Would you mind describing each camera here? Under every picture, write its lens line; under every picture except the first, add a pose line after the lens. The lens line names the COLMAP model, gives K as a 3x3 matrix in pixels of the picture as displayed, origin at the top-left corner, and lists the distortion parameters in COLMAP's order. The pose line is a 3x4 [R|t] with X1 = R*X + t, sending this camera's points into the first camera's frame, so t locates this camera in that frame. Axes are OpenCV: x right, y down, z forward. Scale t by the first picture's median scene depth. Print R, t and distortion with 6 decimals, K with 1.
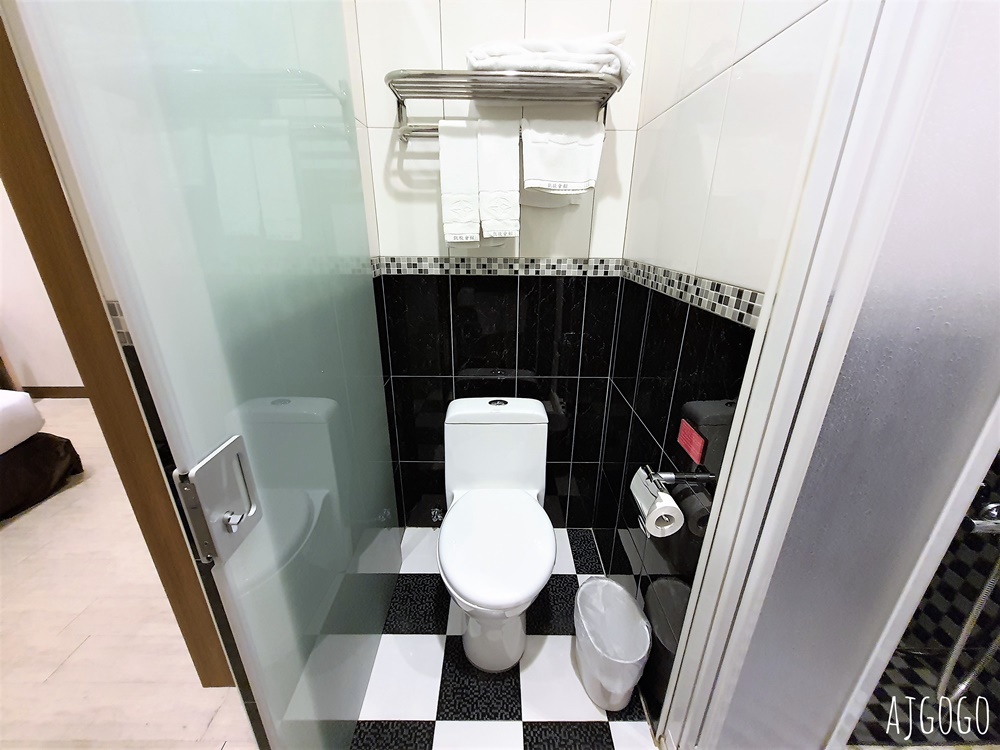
lens RADIAL K [[391.6, 0, 501.1], [0, 391.6, 376.8], [0, 0, 1]] dist [0.005005, -0.001191]
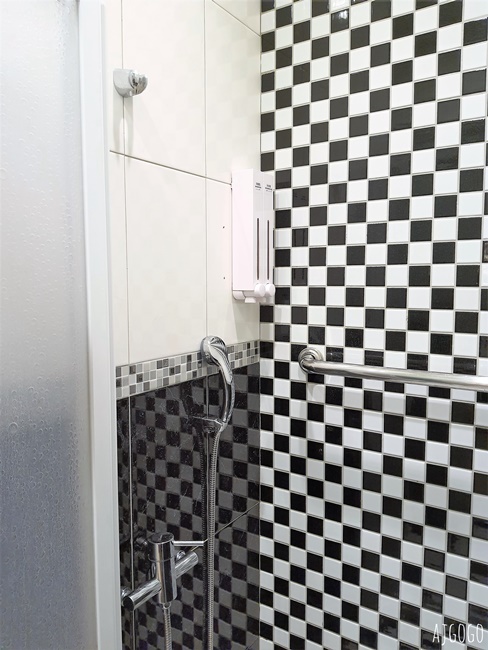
lens RADIAL K [[508.2, 0, 241.3], [0, 508.2, 320.8], [0, 0, 1]] dist [0.056514, -0.099093]
pose [[-0.821482, -0.068972, 0.566048, -0.408955], [0.184113, 0.907412, 0.377764, -0.843785], [-0.539694, 0.414543, -0.732724, 1.912992]]
